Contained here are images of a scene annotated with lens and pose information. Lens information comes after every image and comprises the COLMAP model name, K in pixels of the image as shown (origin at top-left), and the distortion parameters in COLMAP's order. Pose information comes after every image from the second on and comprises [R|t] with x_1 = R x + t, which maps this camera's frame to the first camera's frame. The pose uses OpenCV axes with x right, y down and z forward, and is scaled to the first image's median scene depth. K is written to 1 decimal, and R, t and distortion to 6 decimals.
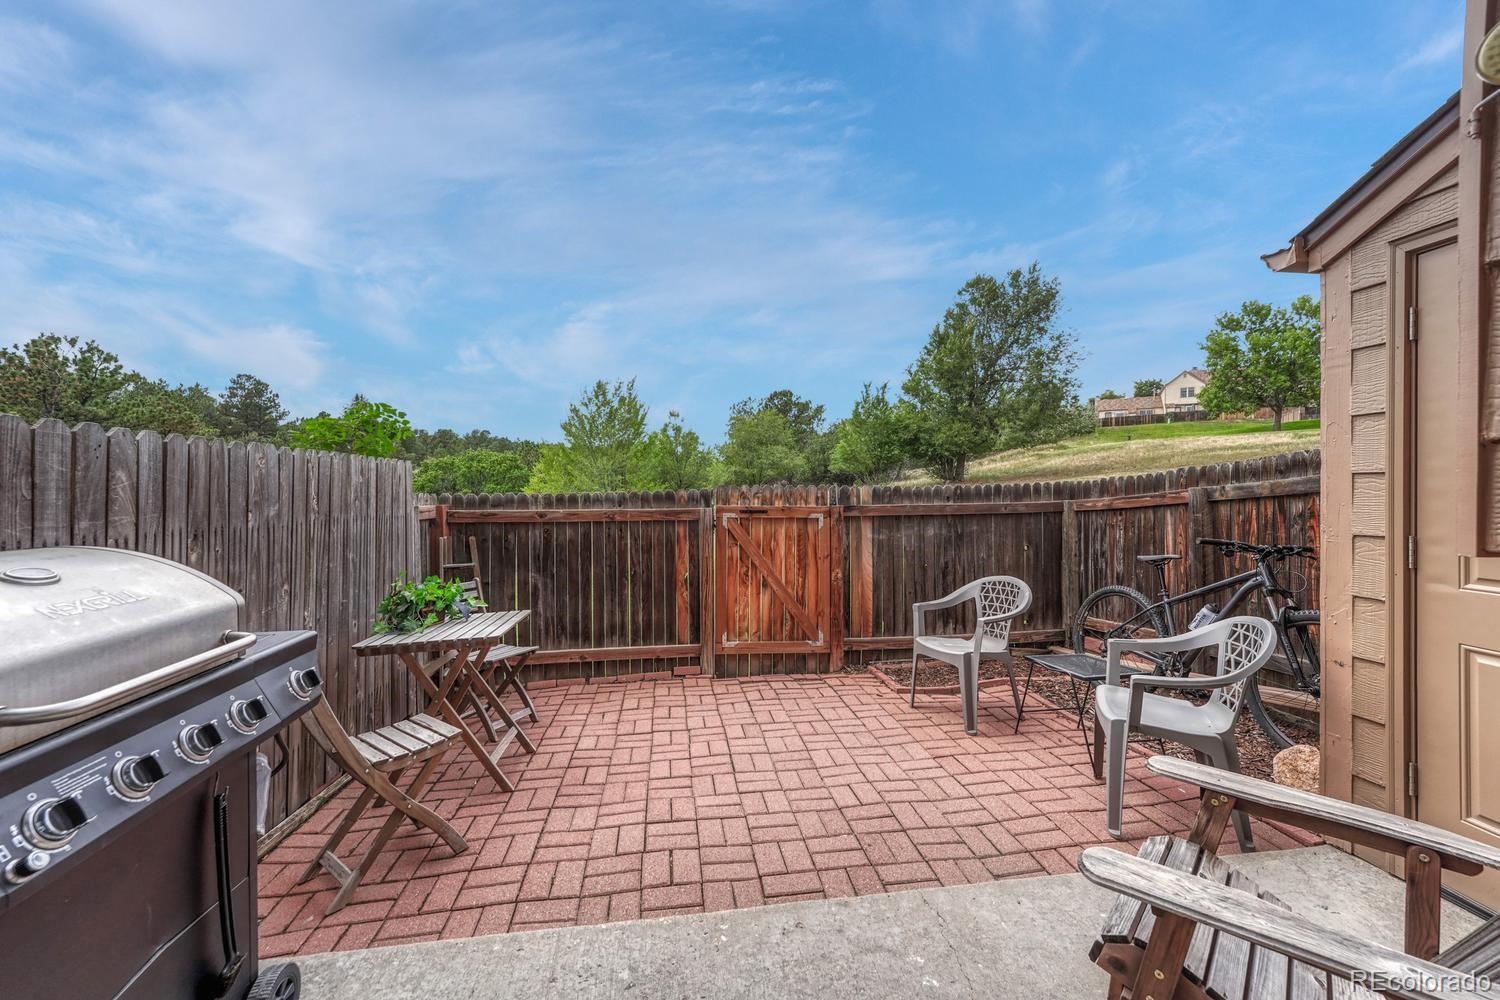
lens RADIAL K [[628.7, 0, 751.8], [0, 628.7, 481.0], [0, 0, 1]] dist [-0.002016, 0.000096]
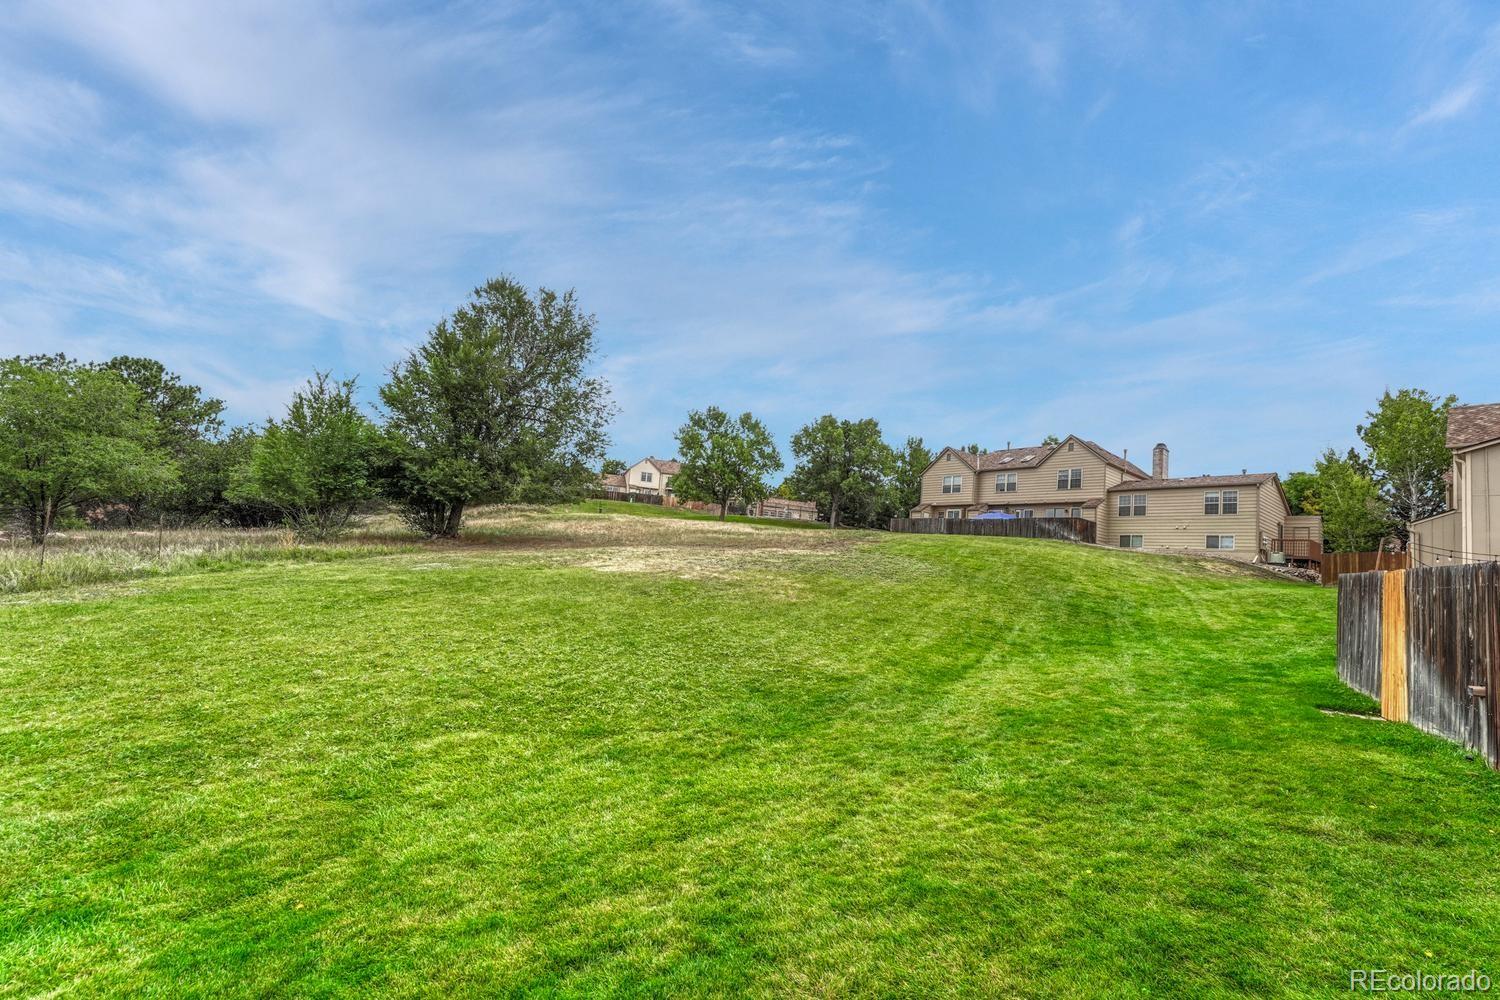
lens RADIAL K [[626.5, 0, 746.3], [0, 626.5, 545.5], [0, 0, 1]] dist [-0.000120, -0.000007]
pose [[0.667261, 0.092762, 0.739025, 0.013177], [-0.096872, 0.994595, -0.037376, 0.005137], [-0.738498, -0.046652, 0.672640, 0.235196]]
